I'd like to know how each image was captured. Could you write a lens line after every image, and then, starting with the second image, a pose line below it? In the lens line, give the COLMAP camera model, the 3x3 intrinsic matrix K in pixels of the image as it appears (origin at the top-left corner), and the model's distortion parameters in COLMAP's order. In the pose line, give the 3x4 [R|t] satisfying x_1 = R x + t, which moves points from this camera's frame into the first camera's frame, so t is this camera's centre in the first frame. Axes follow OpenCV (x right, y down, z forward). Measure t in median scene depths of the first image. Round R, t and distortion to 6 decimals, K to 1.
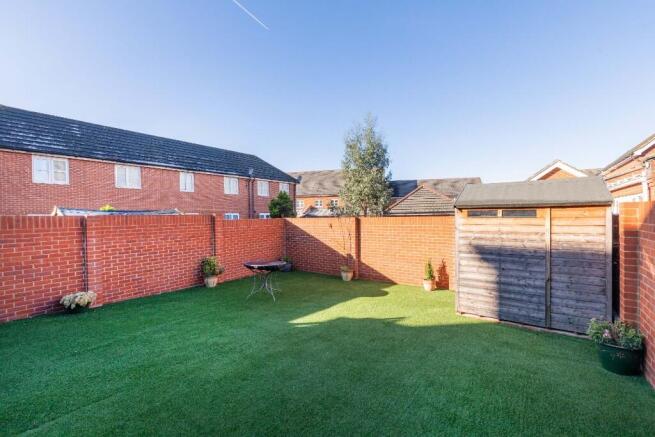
lens RADIAL K [[291.8, 0, 332.3], [0, 291.8, 218.8], [0, 0, 1]] dist [0.001212, 0.000408]
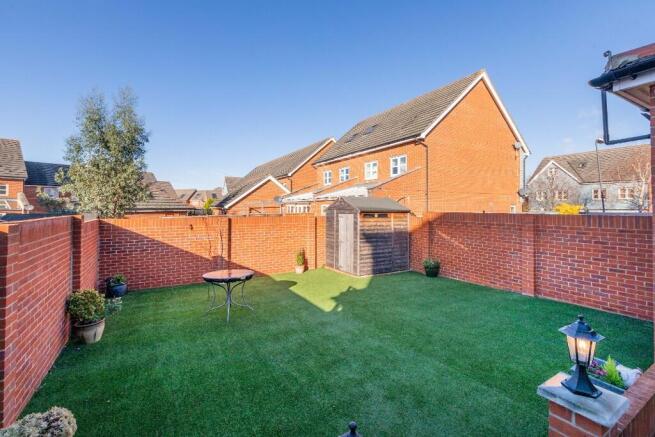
lens RADIAL K [[291.8, 0, 319.2], [0, 291.8, 204.9], [0, 0, 1]] dist [0.001212, 0.000408]
pose [[0.419942, 0.024344, 0.907224, -1.212304], [0.001615, 0.999619, -0.027571, -0.034168], [-0.907550, 0.013044, 0.419742, 0.544204]]
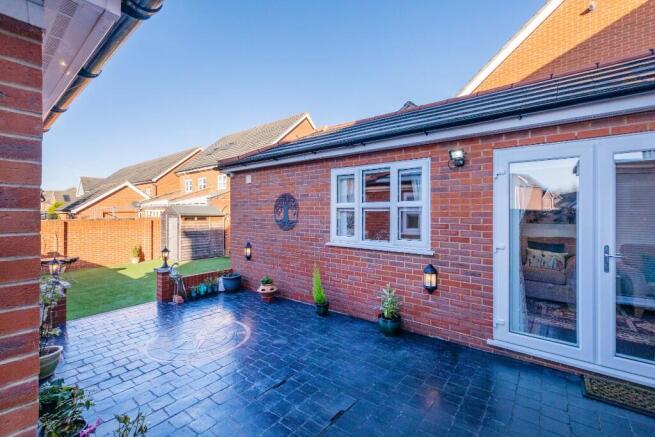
lens RADIAL K [[291.8, 0, 328.1], [0, 291.8, 214.9], [0, 0, 1]] dist [0.001212, 0.000408]
pose [[0.057183, 0.006492, 0.998343, -1.916700], [0.004004, 0.999969, -0.006732, -0.030185], [-0.998356, 0.004382, 0.057155, -0.320671]]
